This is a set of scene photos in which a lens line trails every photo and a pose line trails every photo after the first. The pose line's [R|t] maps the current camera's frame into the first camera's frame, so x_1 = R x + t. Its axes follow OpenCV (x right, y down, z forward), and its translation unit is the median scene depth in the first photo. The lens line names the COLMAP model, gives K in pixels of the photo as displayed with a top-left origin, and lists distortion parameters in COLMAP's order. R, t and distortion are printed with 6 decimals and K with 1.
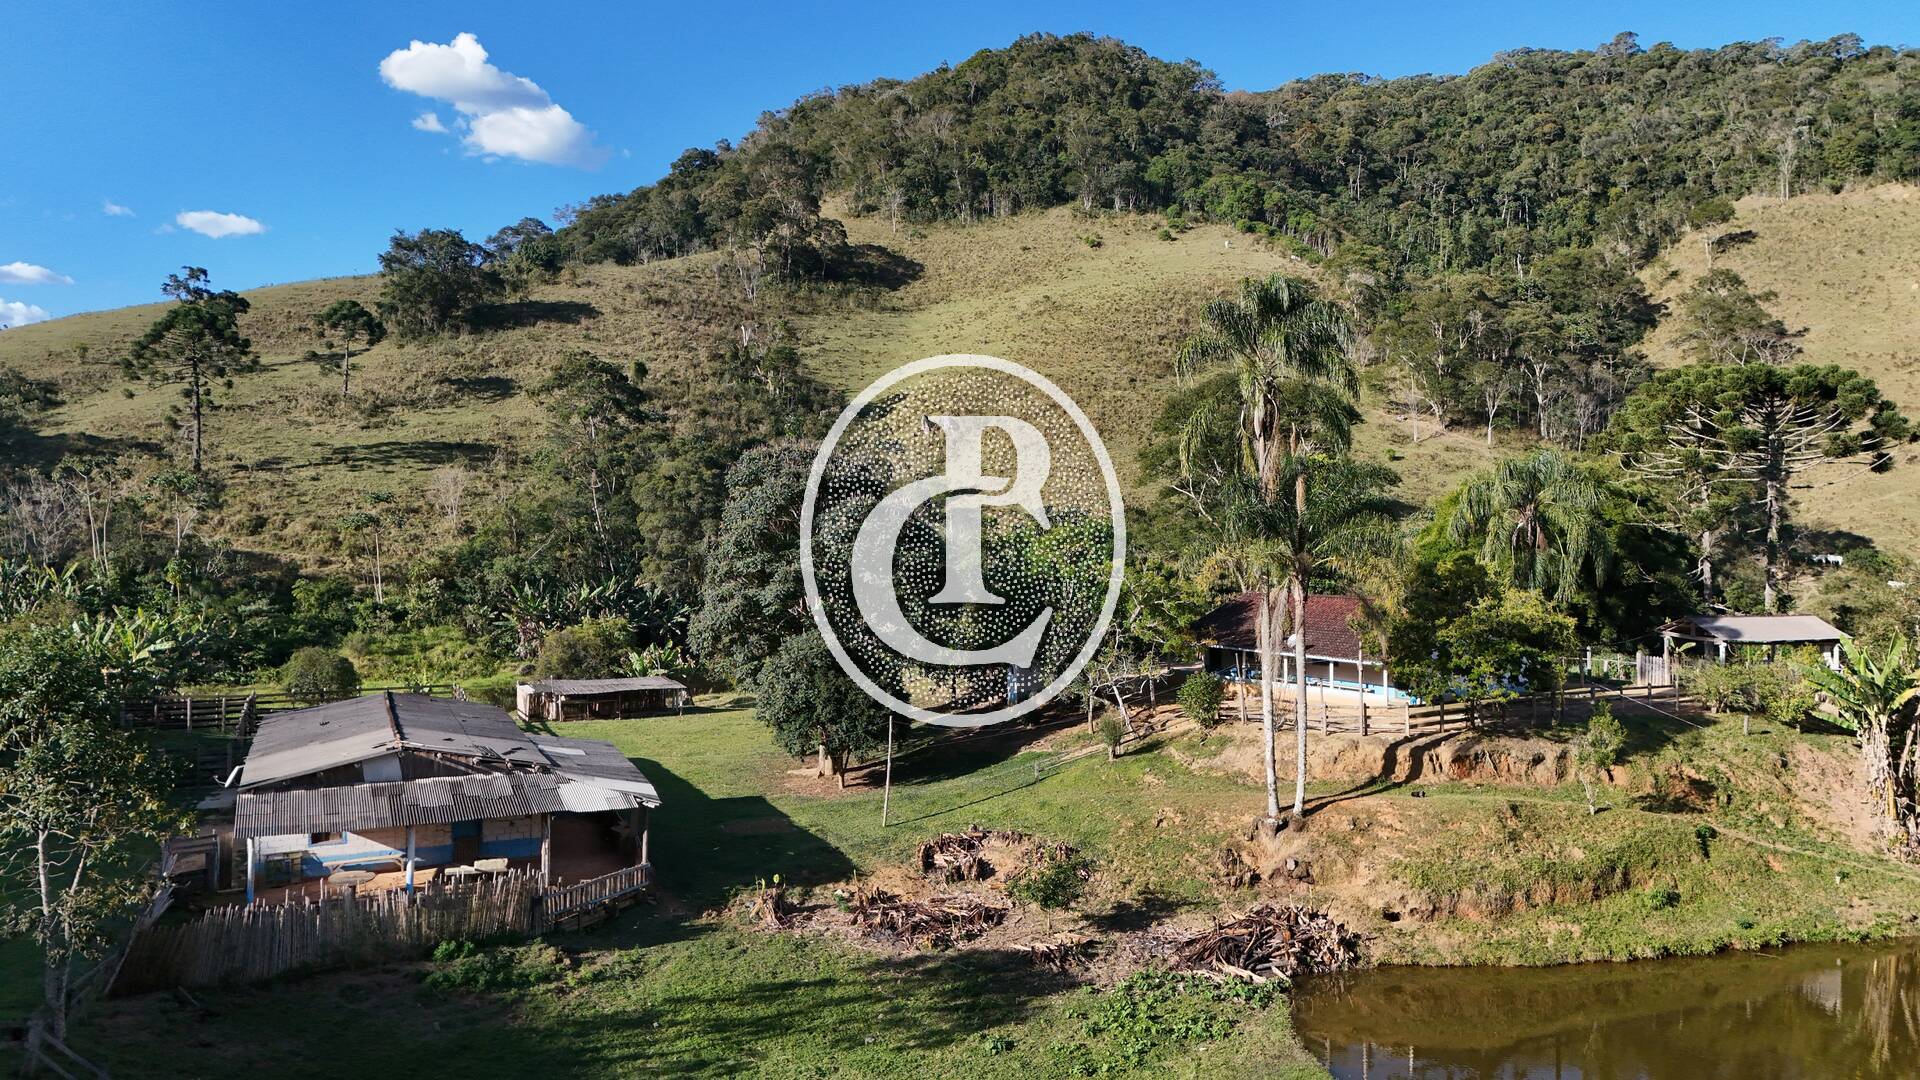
lens RADIAL K [[1412.3, 0, 961.5], [0, 1412.3, 537.7], [0, 0, 1]] dist [0.072589, -0.068956]
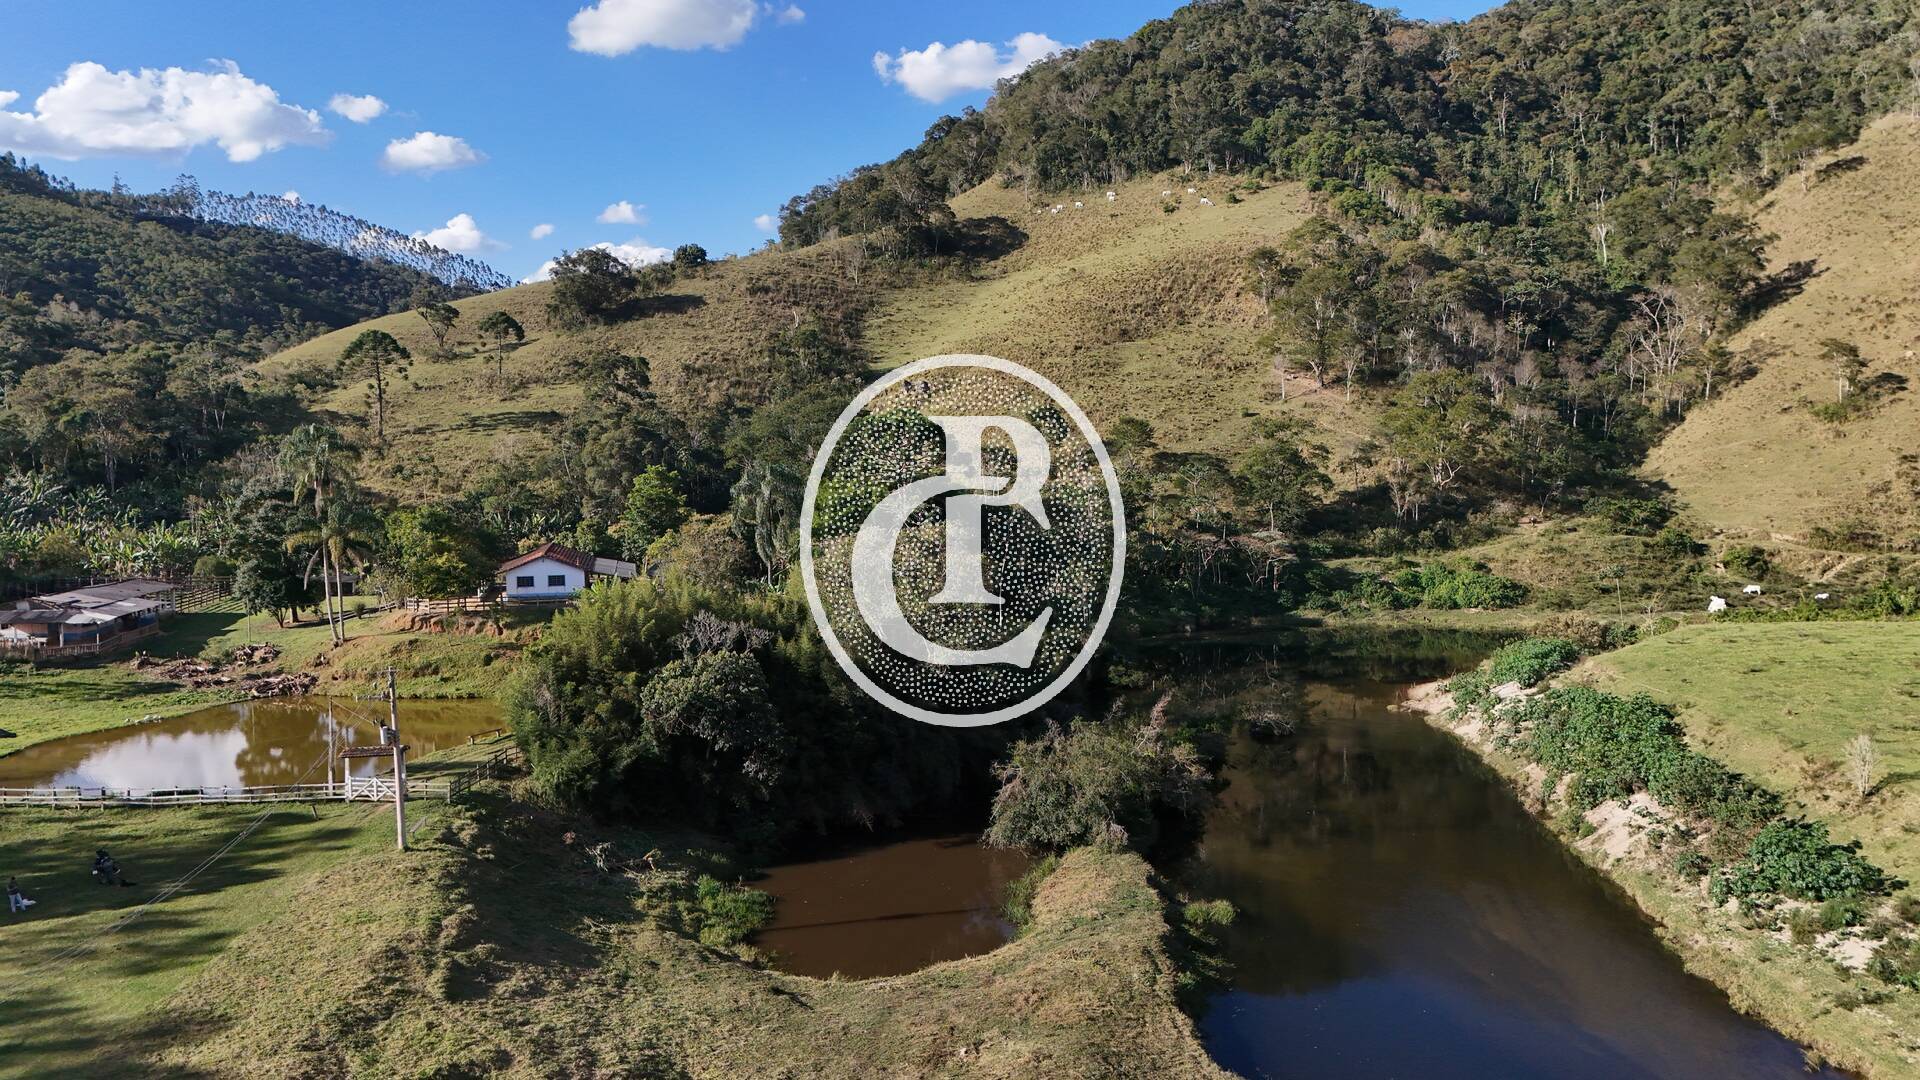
lens RADIAL K [[1412.6, 0, 960.0], [0, 1412.6, 540.0], [0, 0, 1]] dist [0.071899, -0.073205]
pose [[0.944622, 0.024772, -0.327223, 0.330336], [-0.001044, 0.997368, 0.072492, -0.025811], [0.328158, -0.068136, 0.942162, -0.156348]]
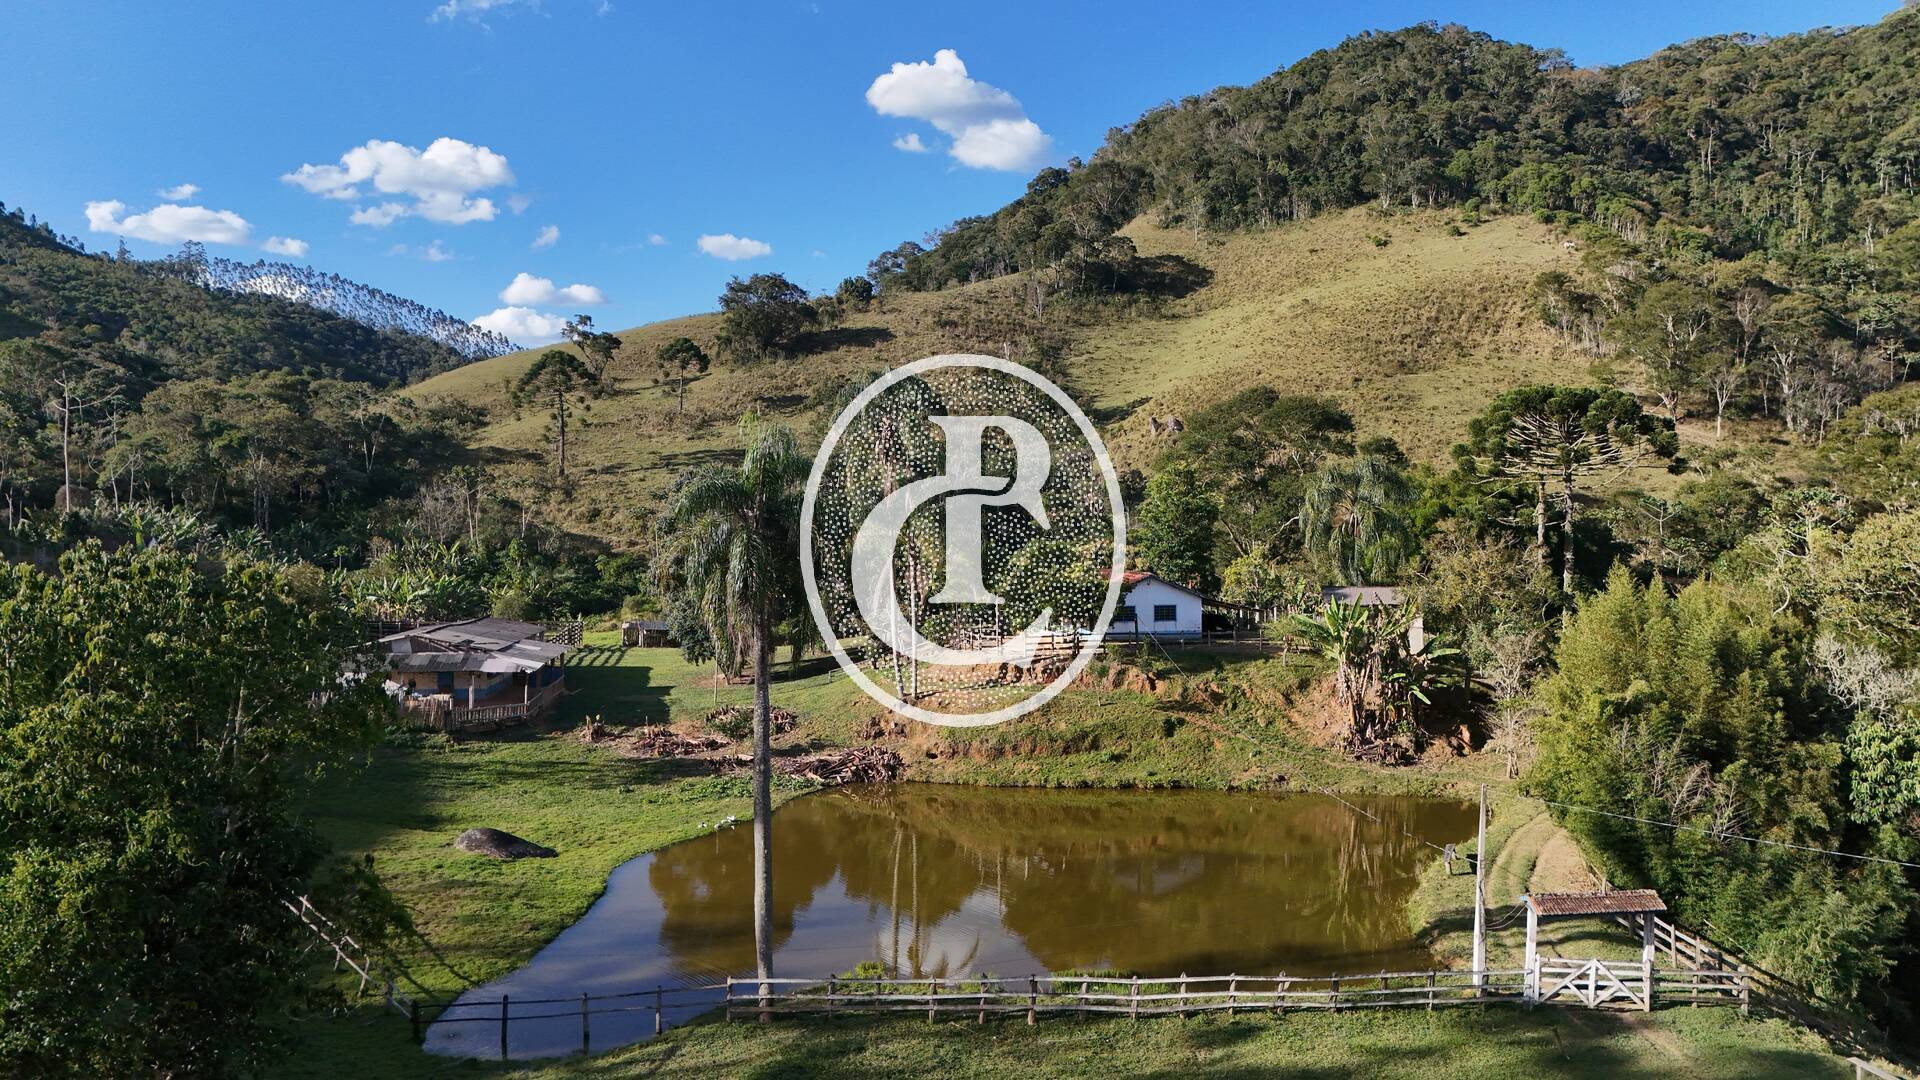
lens RADIAL K [[1412.6, 0, 960.0], [0, 1412.6, 540.0], [0, 0, 1]] dist [0.071899, -0.073205]
pose [[0.952873, 0.007758, -0.303271, 0.123854], [-0.005235, 0.999945, 0.009134, 0.000132], [0.303325, -0.007116, 0.952860, -0.081869]]
